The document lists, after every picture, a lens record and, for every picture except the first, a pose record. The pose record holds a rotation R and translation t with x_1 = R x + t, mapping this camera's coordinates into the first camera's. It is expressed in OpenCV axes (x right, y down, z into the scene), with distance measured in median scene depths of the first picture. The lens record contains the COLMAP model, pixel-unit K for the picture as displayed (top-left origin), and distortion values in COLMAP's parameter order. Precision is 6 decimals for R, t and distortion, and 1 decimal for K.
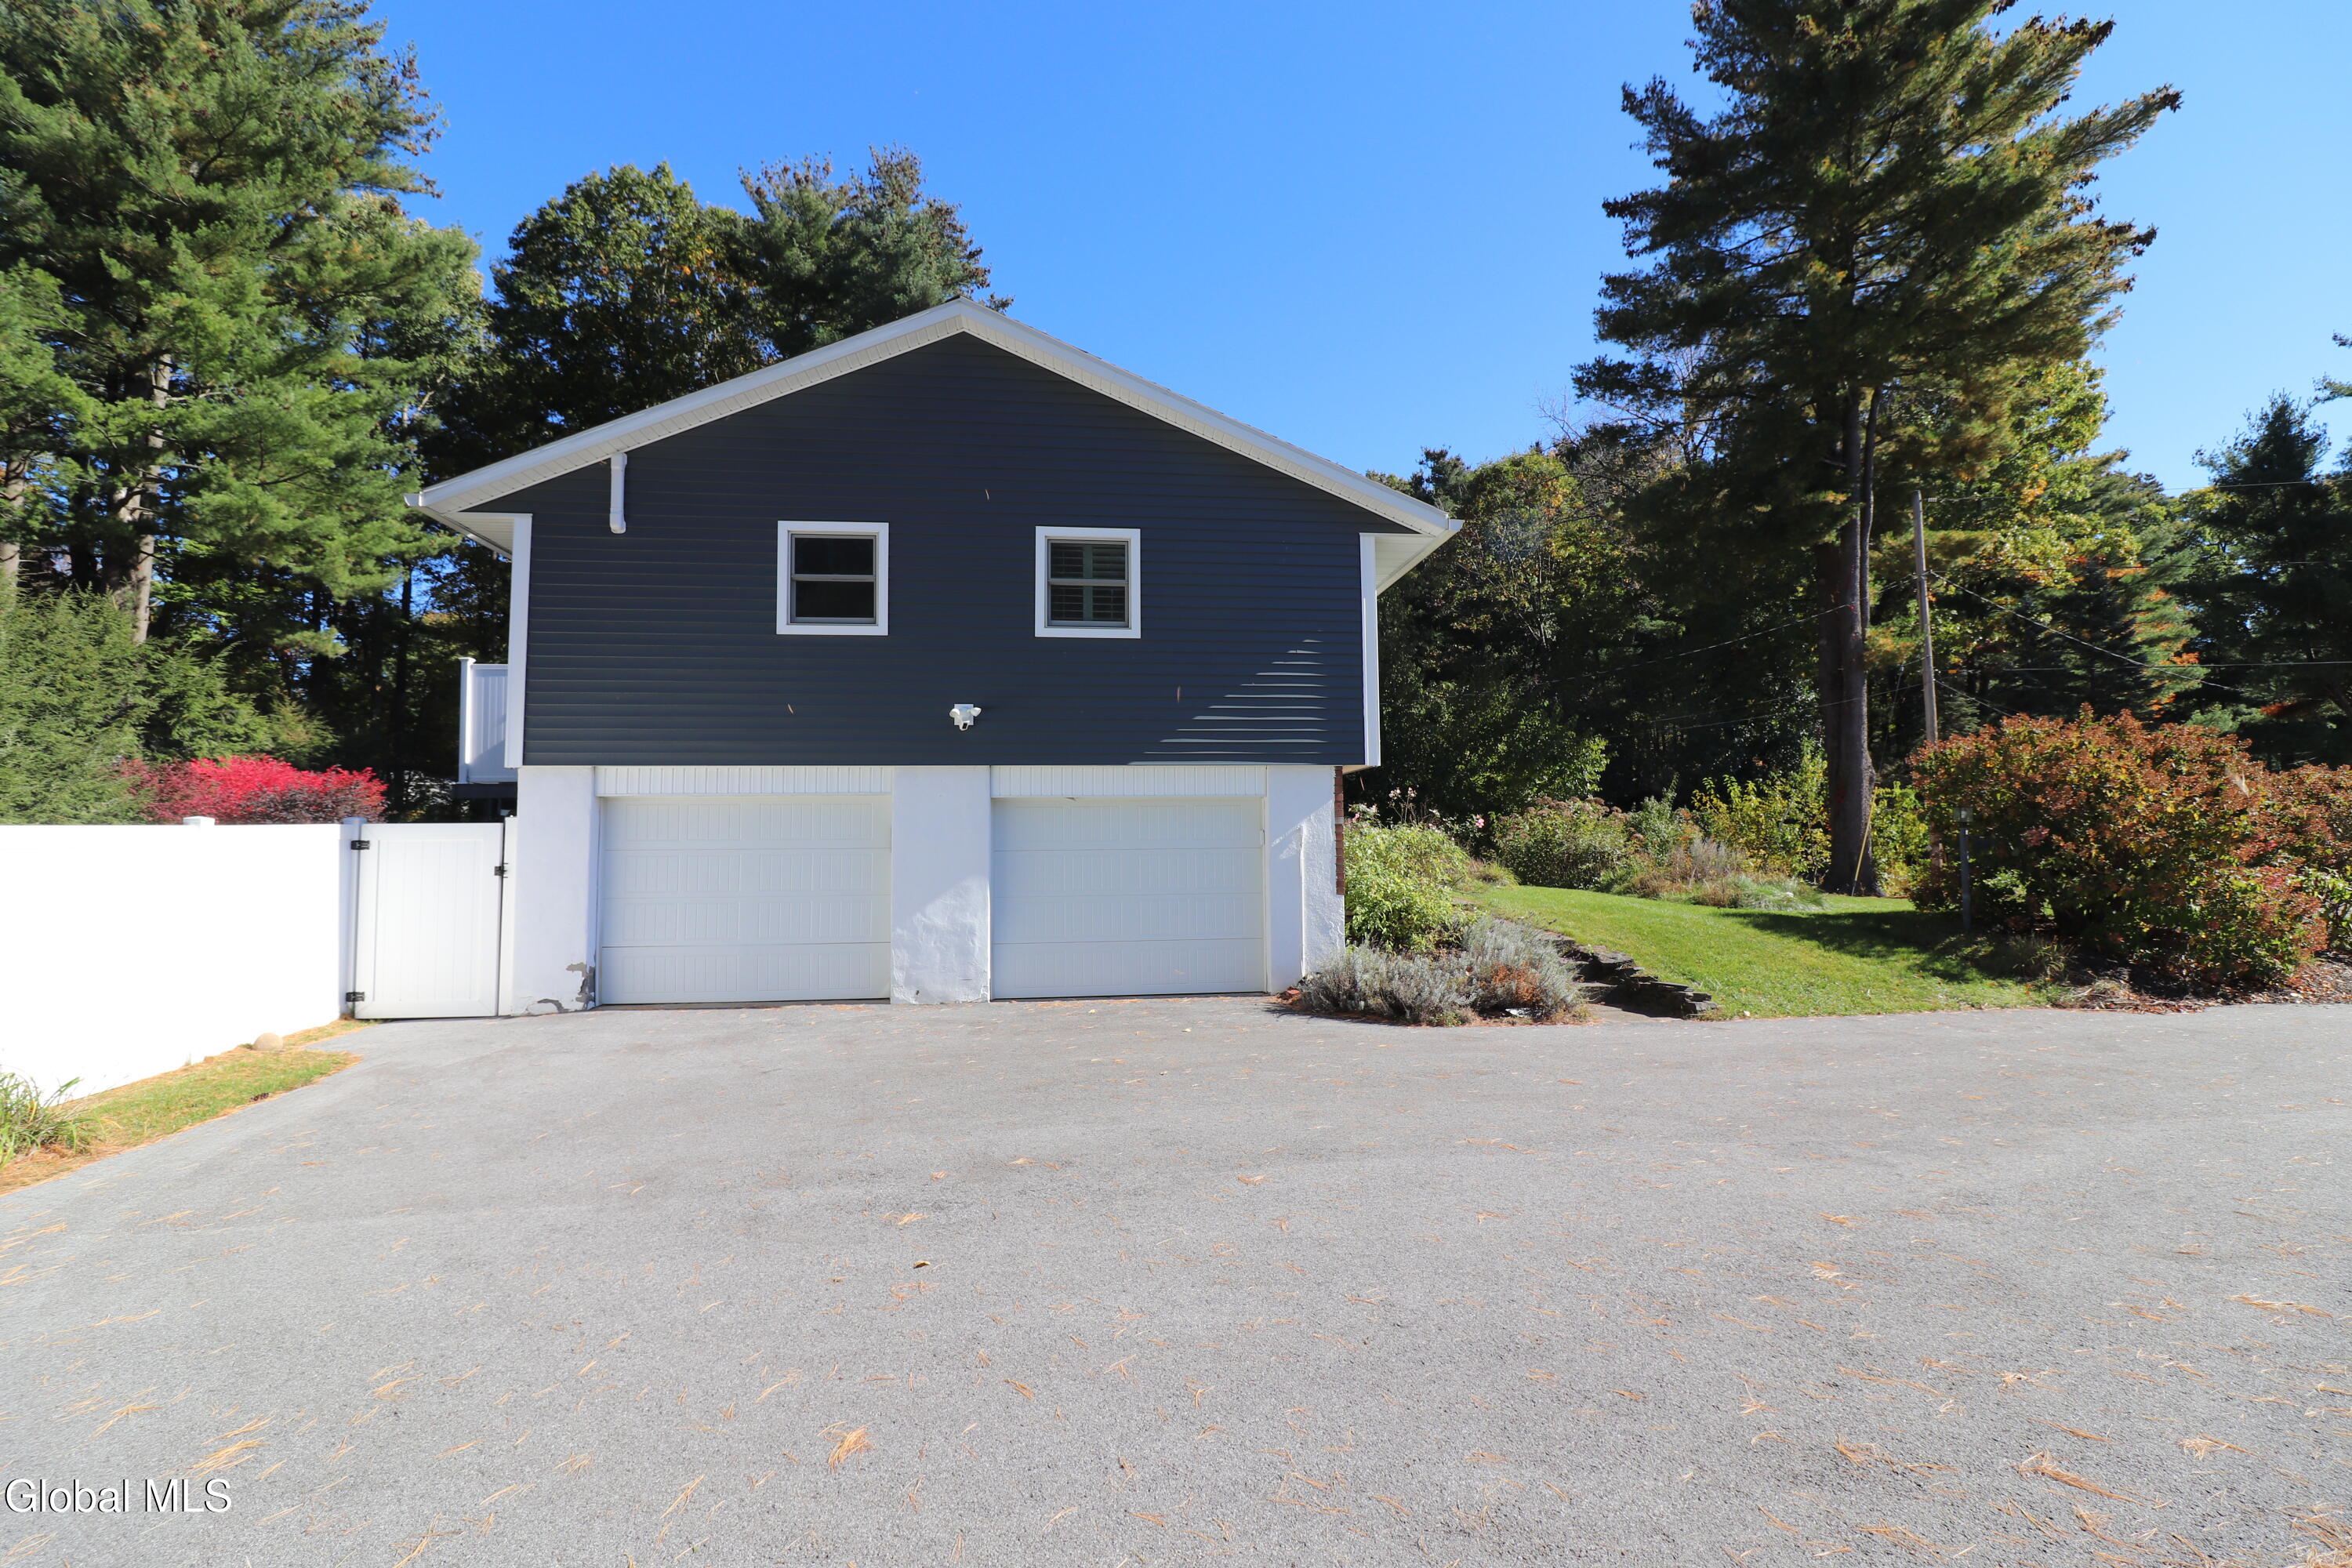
lens RADIAL K [[1121.2, 0, 1176.0], [0, 1121.2, 784.0], [0, 0, 1]] dist [0.000474, 0.000816]
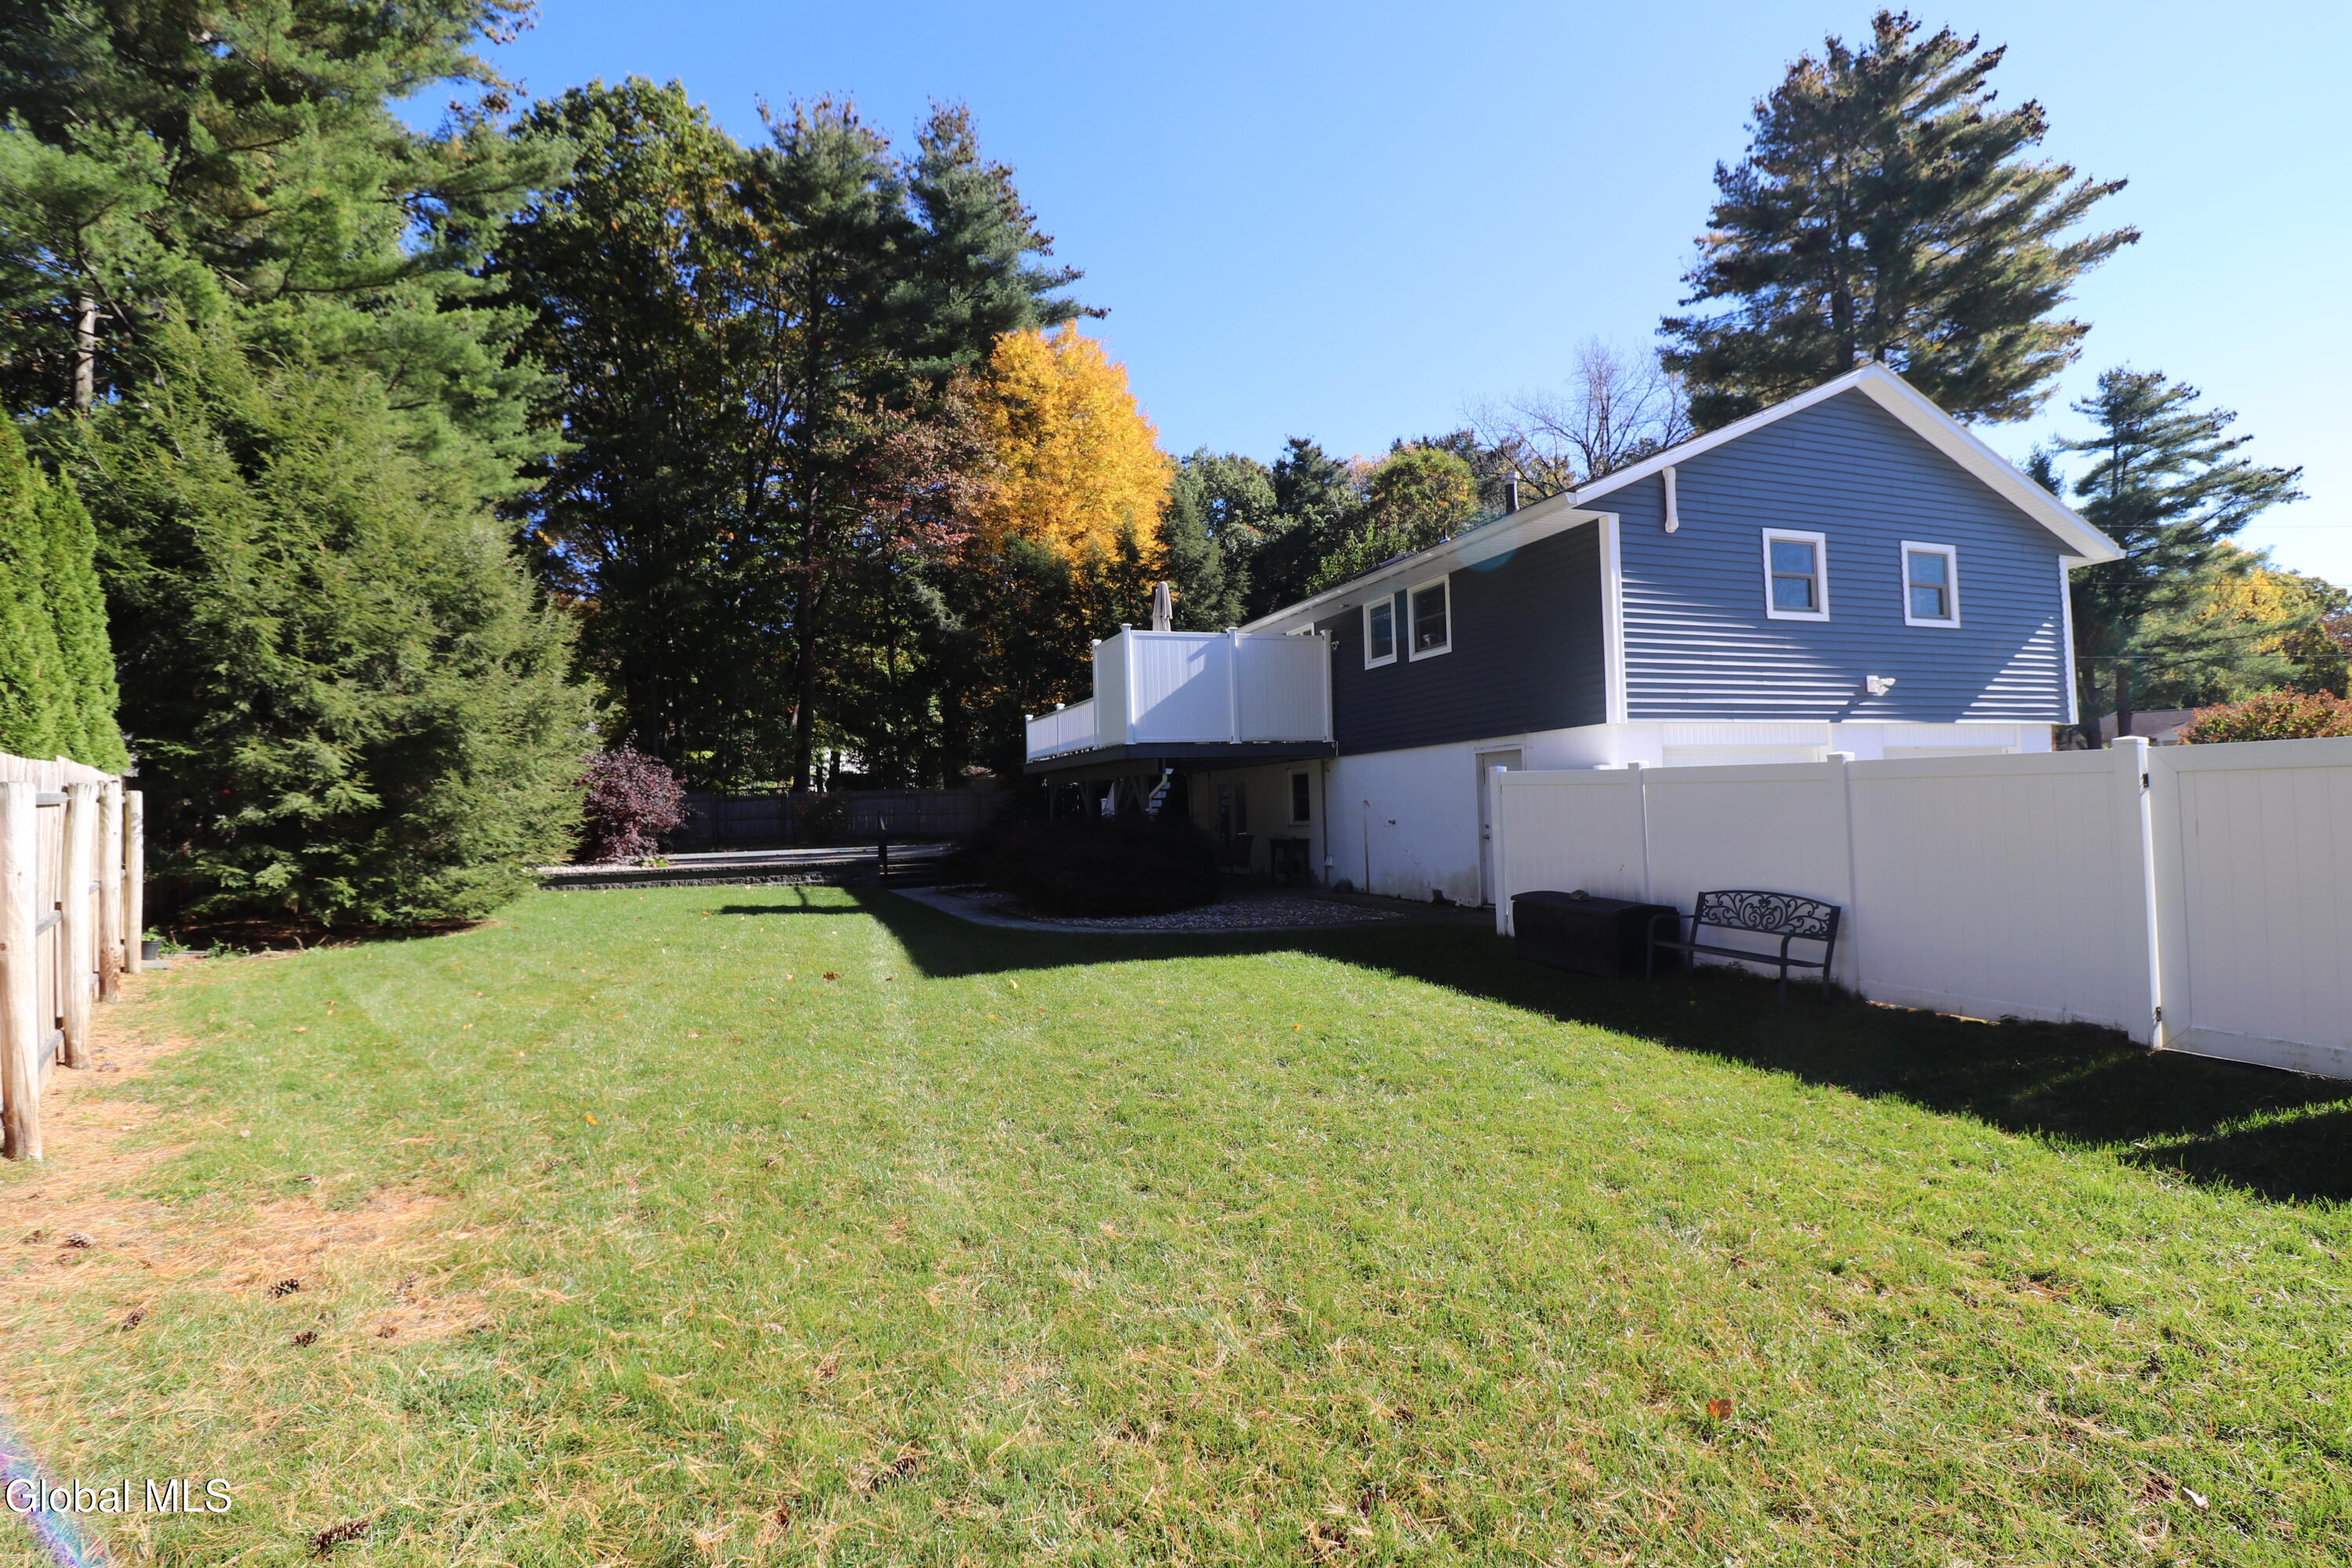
lens RADIAL K [[1121.2, 0, 1176.0], [0, 1121.2, 784.0], [0, 0, 1]] dist [0.000474, 0.000816]
pose [[0.963699, -0.015422, 0.266546, -0.460381], [0.008614, 0.999607, 0.026689, 0.003136], [-0.266853, -0.023424, 0.963453, -0.008659]]
